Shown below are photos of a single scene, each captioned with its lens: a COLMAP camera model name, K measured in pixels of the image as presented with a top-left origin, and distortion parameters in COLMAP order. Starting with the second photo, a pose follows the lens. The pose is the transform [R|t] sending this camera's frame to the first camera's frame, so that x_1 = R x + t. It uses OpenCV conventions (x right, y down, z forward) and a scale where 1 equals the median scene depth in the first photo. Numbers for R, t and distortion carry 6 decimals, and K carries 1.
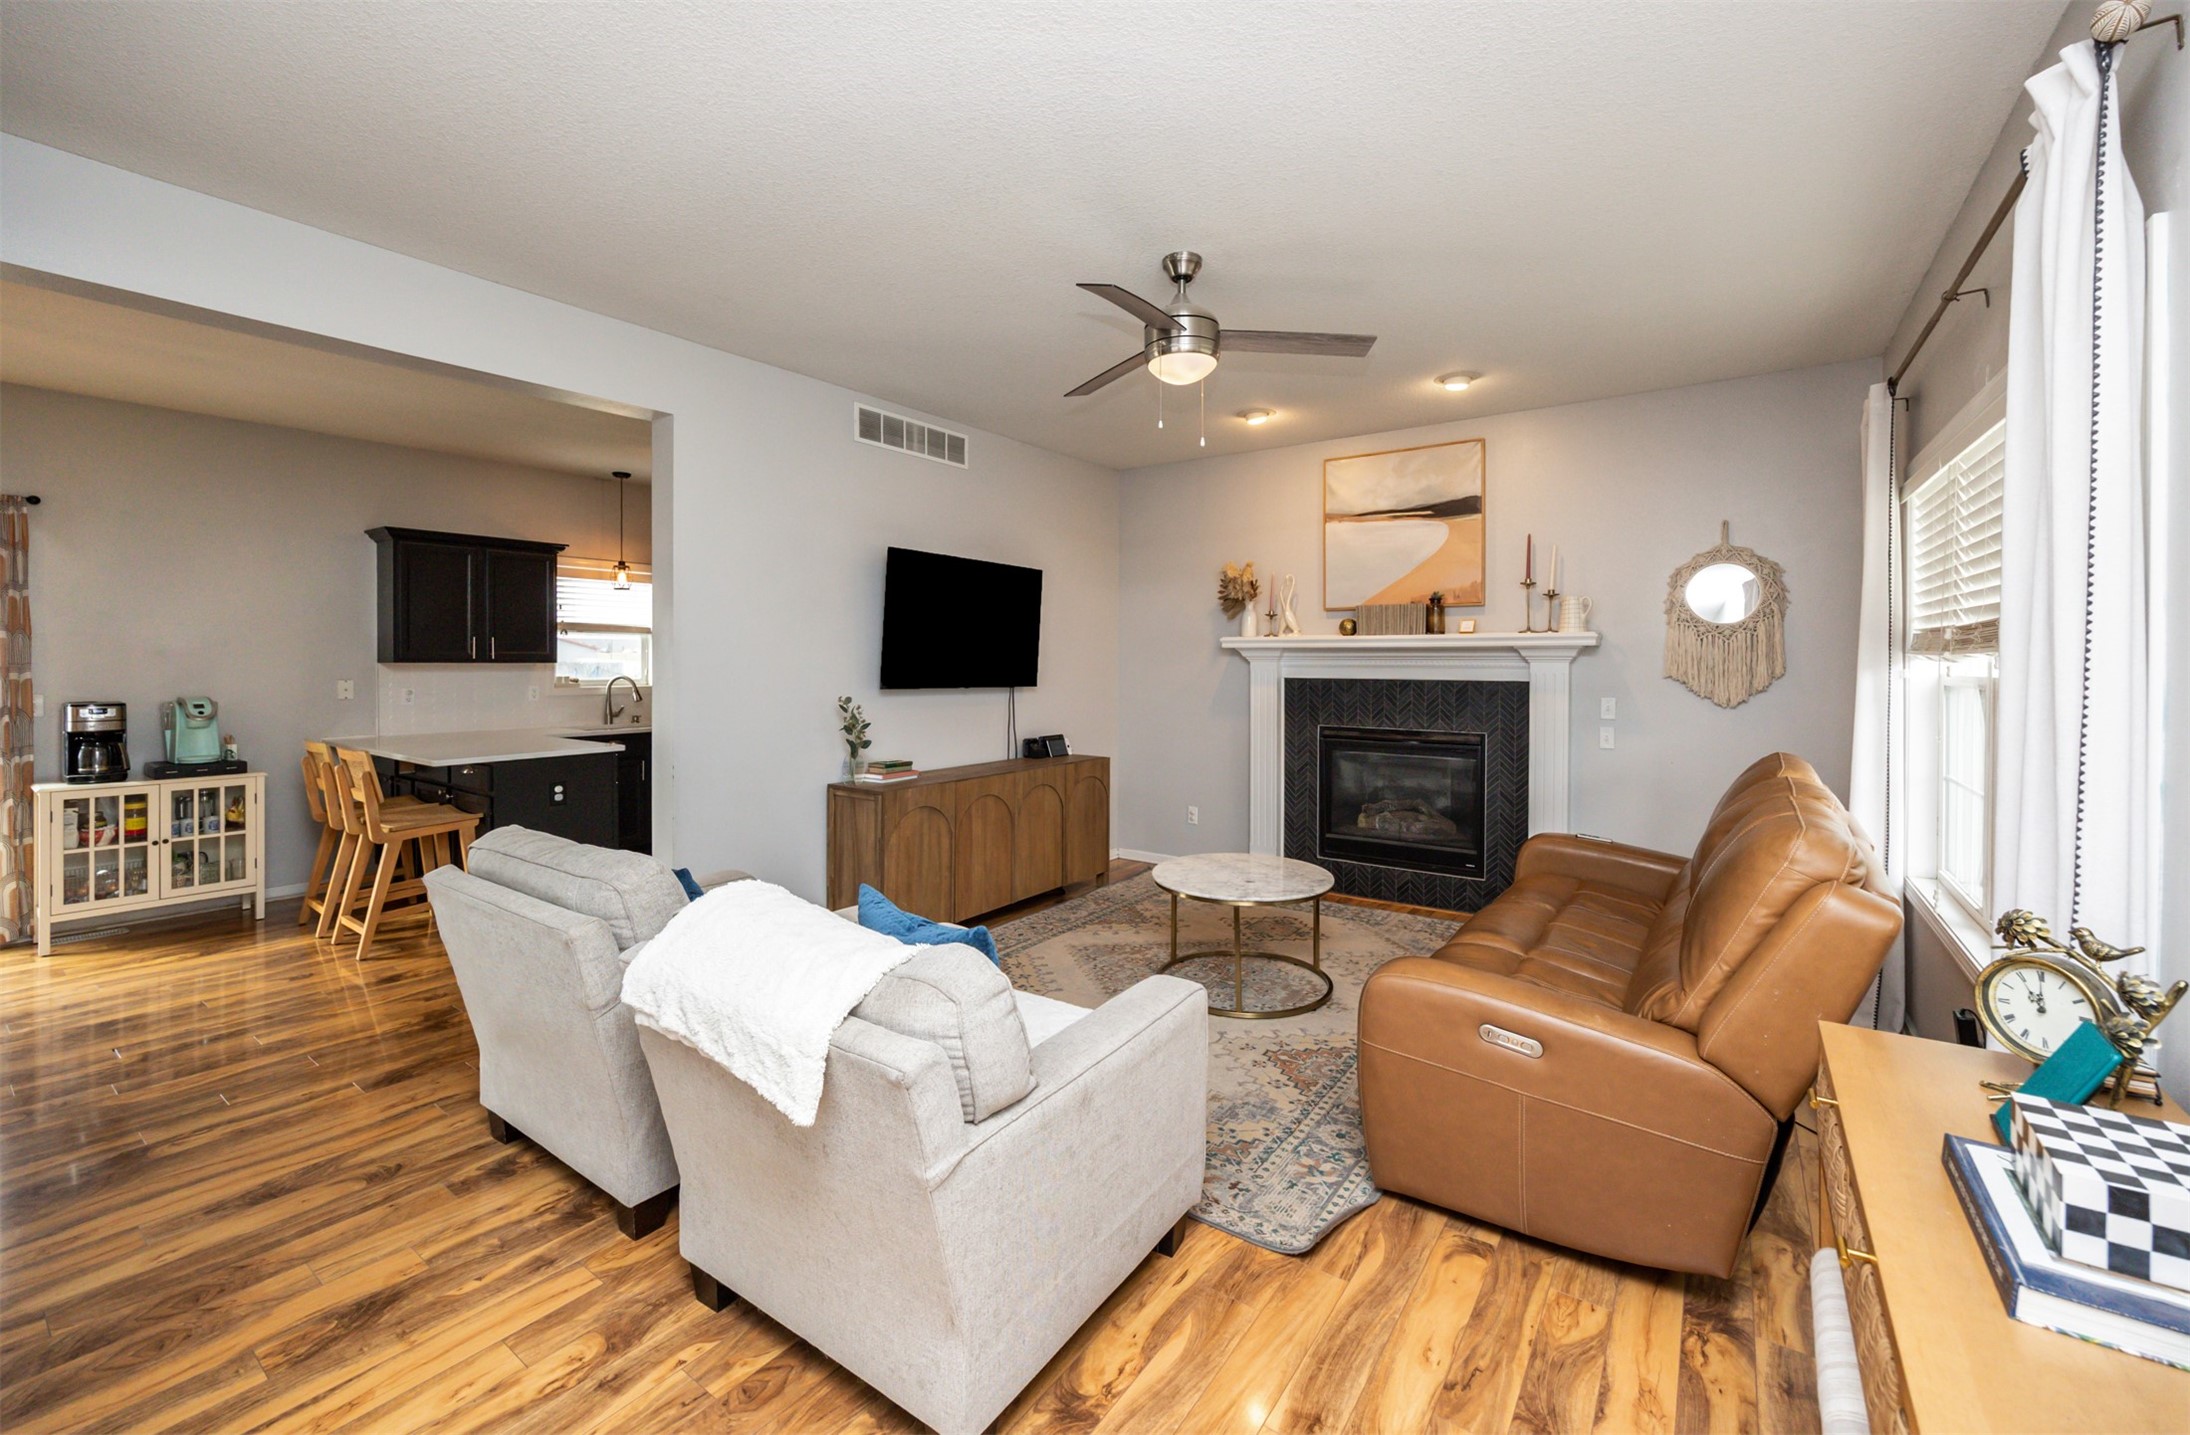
lens RADIAL K [[884.4, 0, 1093.1], [0, 884.4, 658.3], [0, 0, 1]] dist [-0.002170, -0.000393]
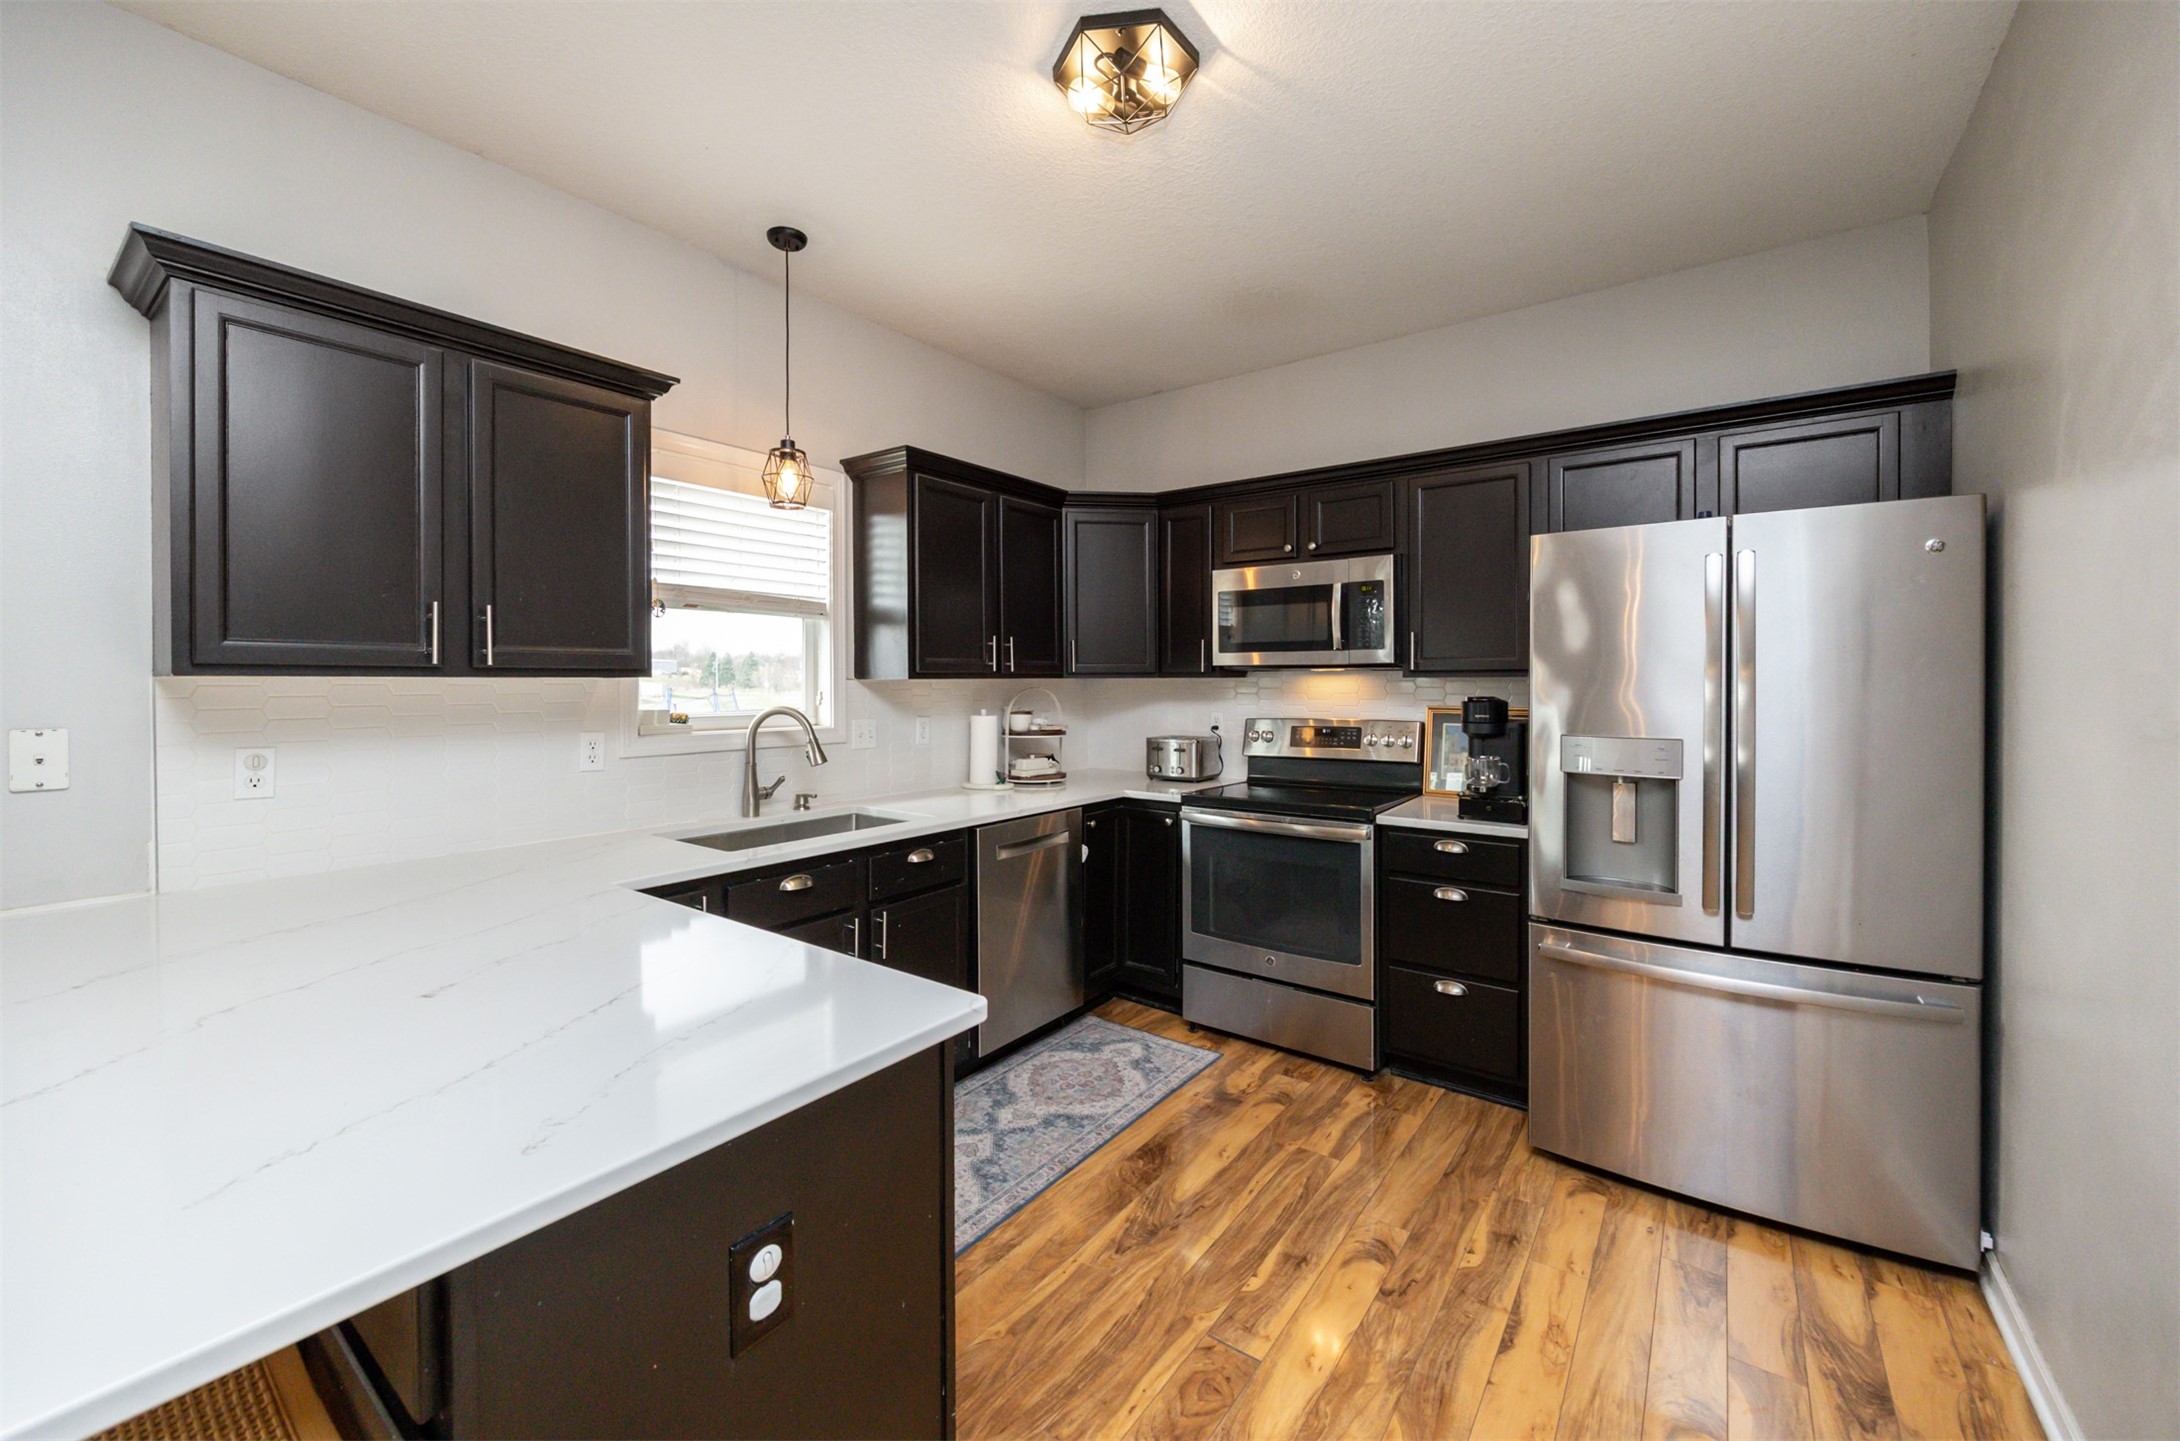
lens RADIAL K [[841.0, 0, 1083.7], [0, 841.0, 680.5], [0, 0, 1]] dist [-0.002230, -0.000229]
pose [[0.999939, 0.000038, -0.011067, -0.541631], [0.000048, 0.999970, 0.007774, 0.004436], [0.011067, -0.007774, 0.999909, 0.822490]]
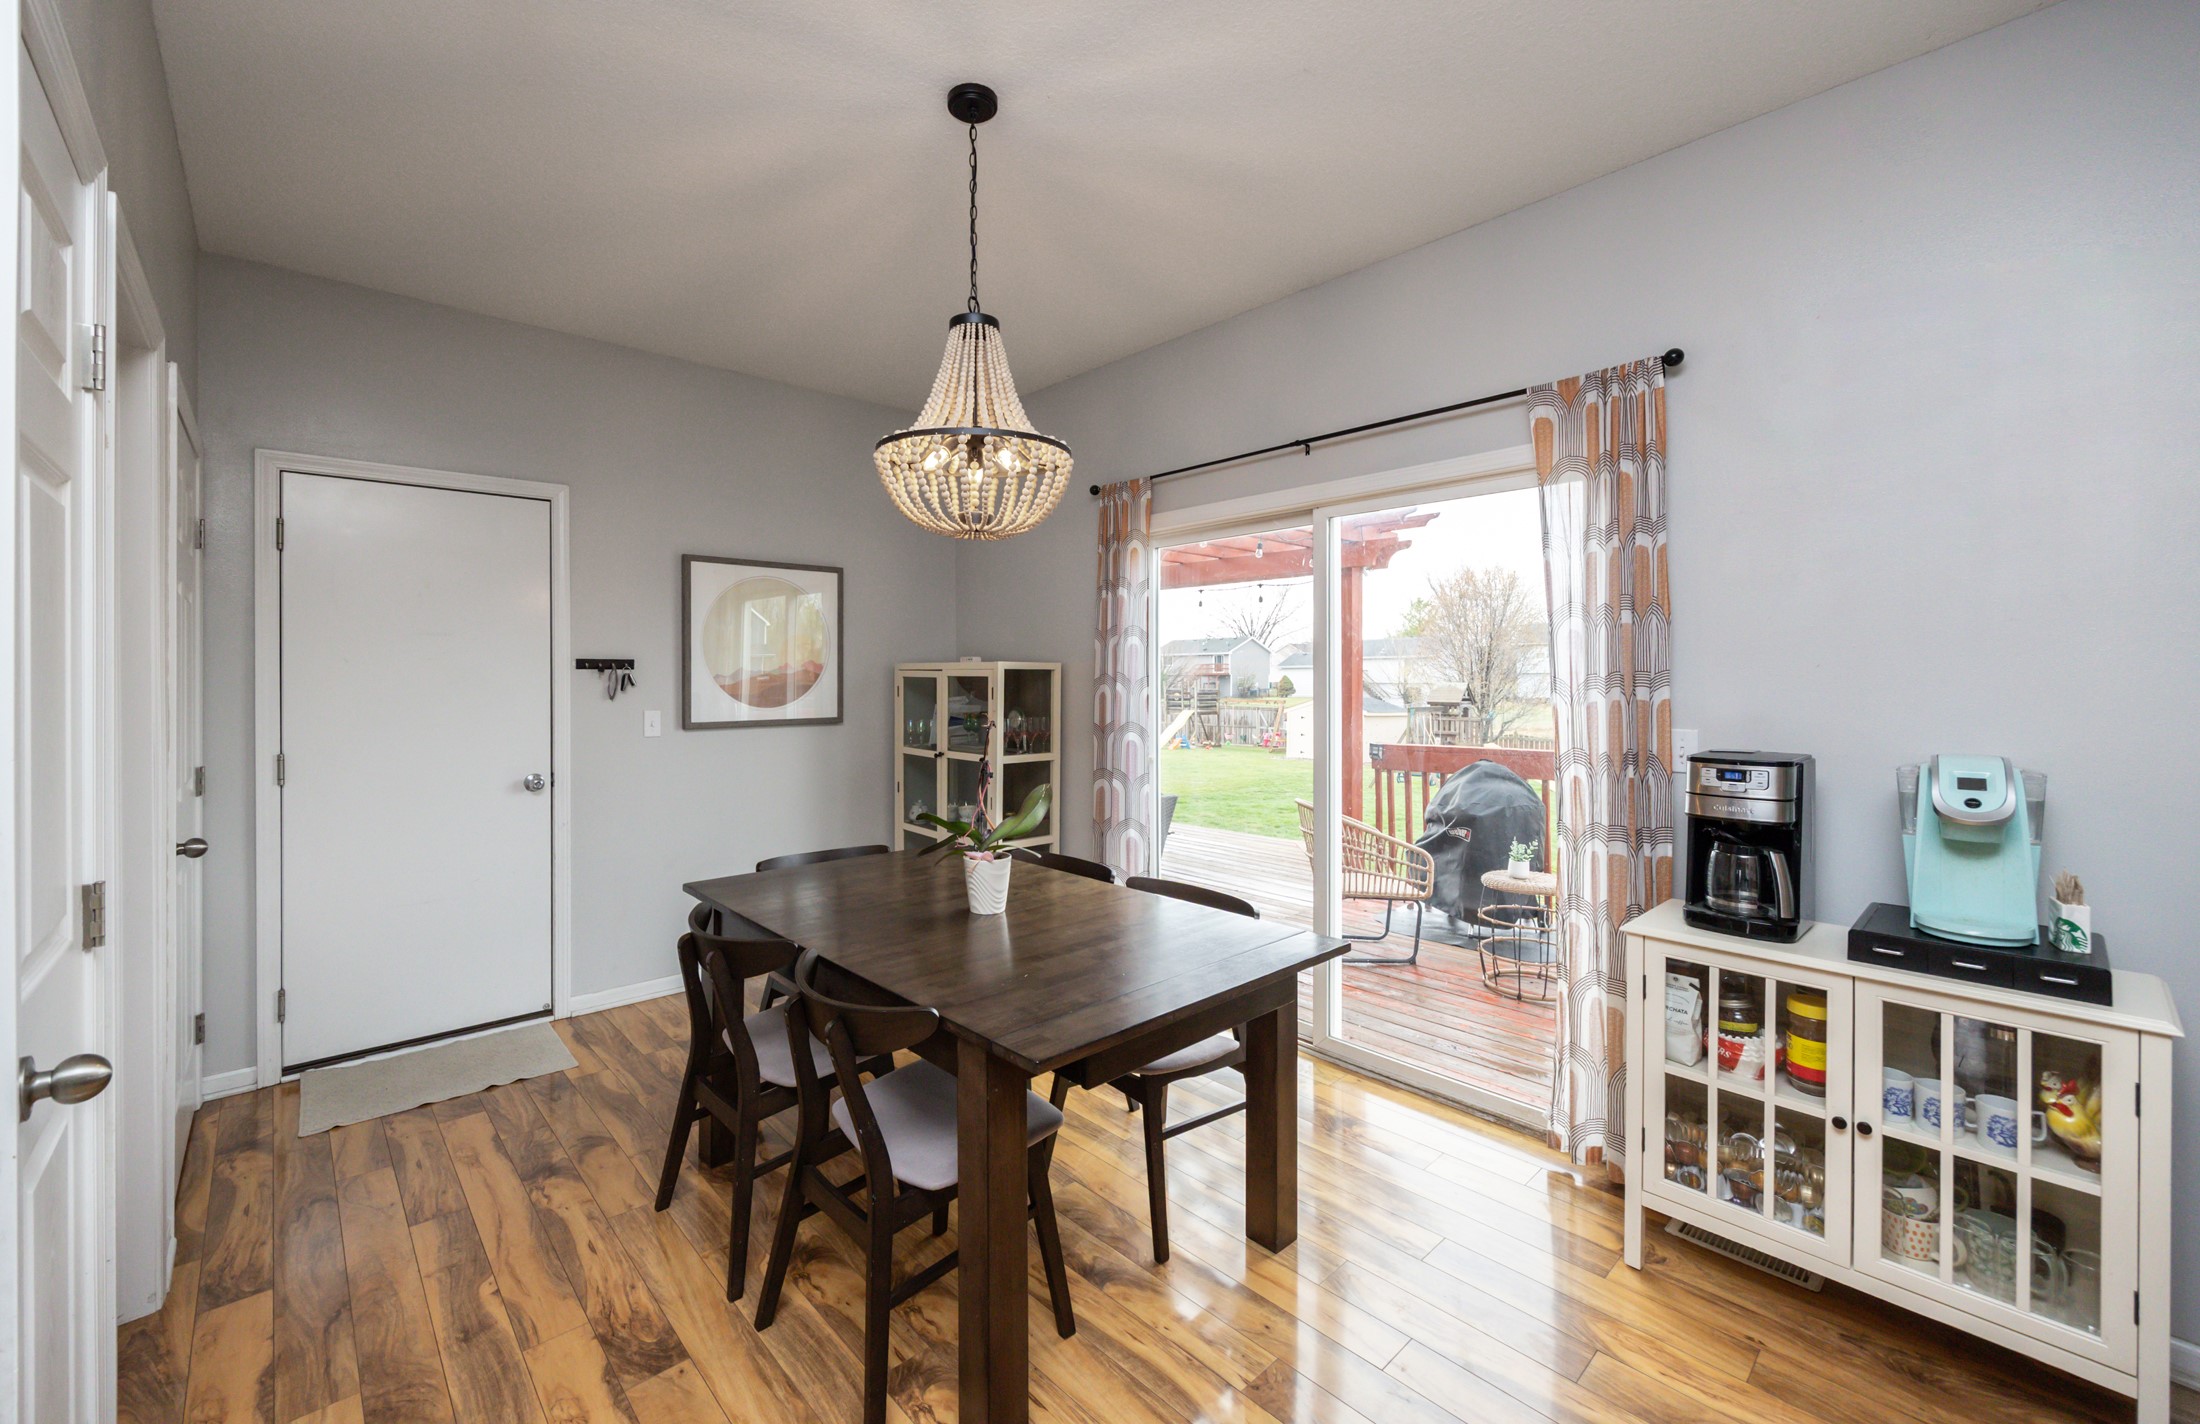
lens RADIAL K [[881.9, 0, 1052.0], [0, 881.9, 681.9], [0, 0, 1]] dist [-0.003265, -0.000180]
pose [[-0.204758, -0.002124, -0.978810, -0.585943], [0.000945, 0.999997, -0.002367, 0.011943], [0.978812, -0.001409, -0.204755, 0.712095]]
